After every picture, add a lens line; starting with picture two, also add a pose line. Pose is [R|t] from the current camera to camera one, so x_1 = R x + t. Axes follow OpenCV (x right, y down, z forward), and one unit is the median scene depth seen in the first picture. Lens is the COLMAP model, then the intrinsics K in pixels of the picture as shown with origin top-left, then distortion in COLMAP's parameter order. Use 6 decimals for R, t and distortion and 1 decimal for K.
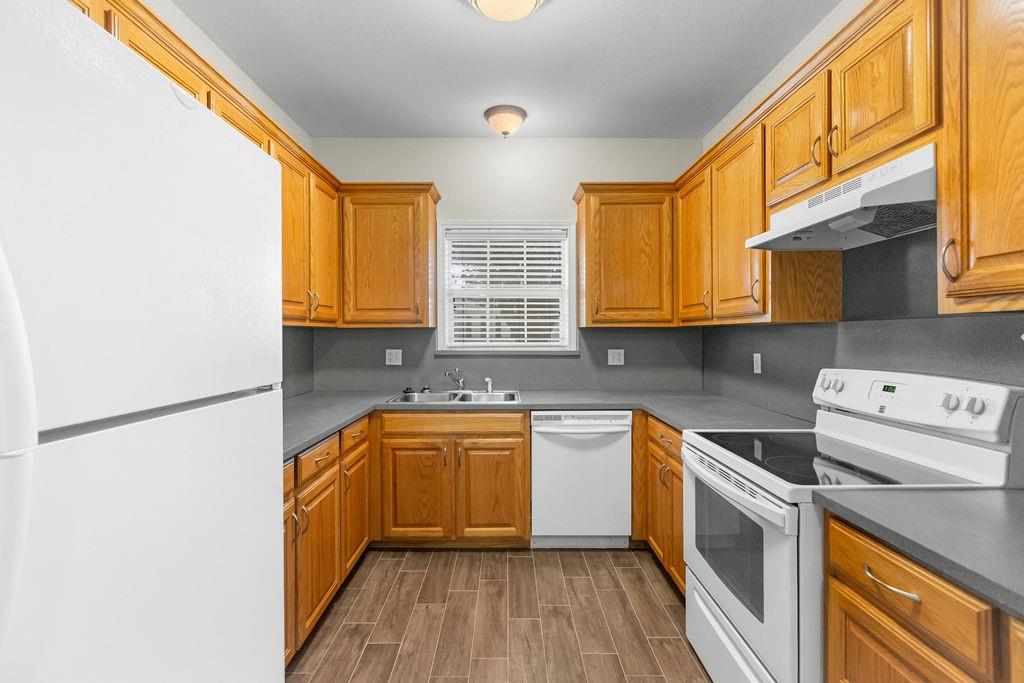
lens RADIAL K [[460.7, 0, 508.7], [0, 460.7, 334.3], [0, 0, 1]] dist [-0.001443, -0.001422]
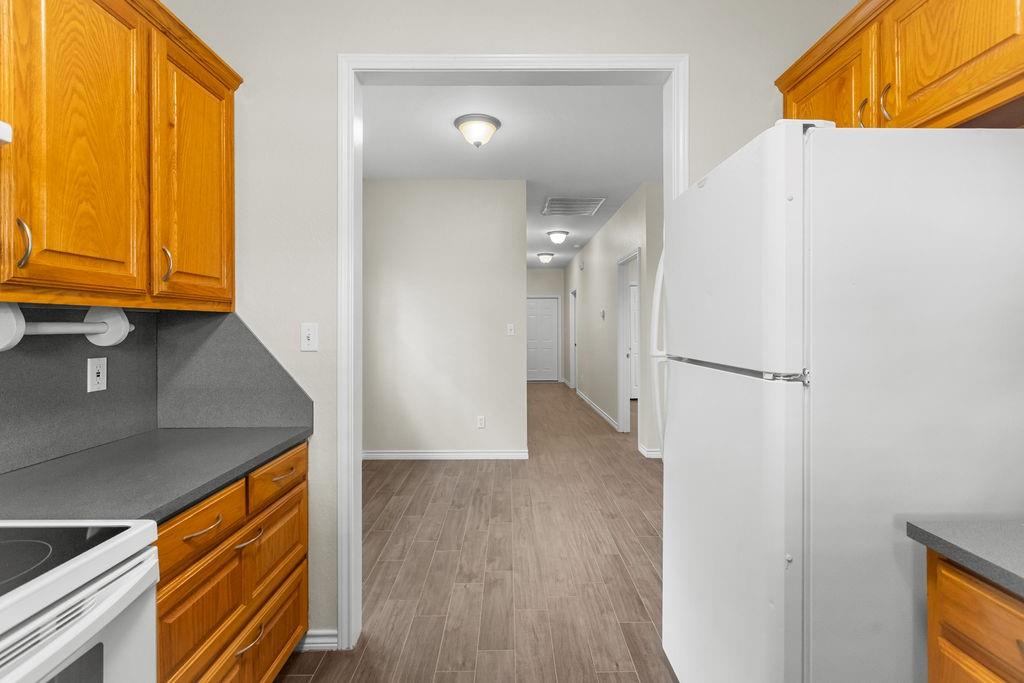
lens RADIAL K [[460.7, 0, 518.0], [0, 460.7, 325.9], [0, 0, 1]] dist [-0.001443, -0.001422]
pose [[-0.999794, 0.004446, -0.019806, 0.005922], [0.004538, 0.999979, -0.004622, 0.008273], [0.019785, -0.004711, -0.999793, 1.643871]]
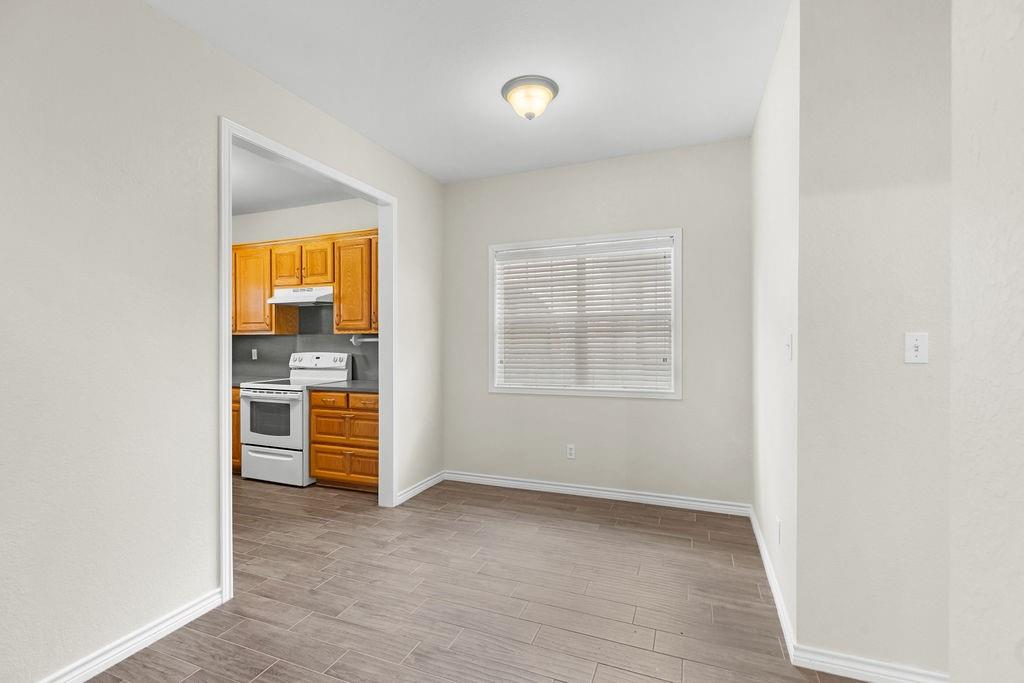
lens RADIAL K [[460.7, 0, 511.1], [0, 460.7, 339.7], [0, 0, 1]] dist [-0.001443, -0.001422]
pose [[0.375231, 0.000230, 0.926931, -1.731970], [0.000895, 0.999999, -0.000610, 0.005266], [-0.926931, 0.001058, 0.375230, -1.506703]]
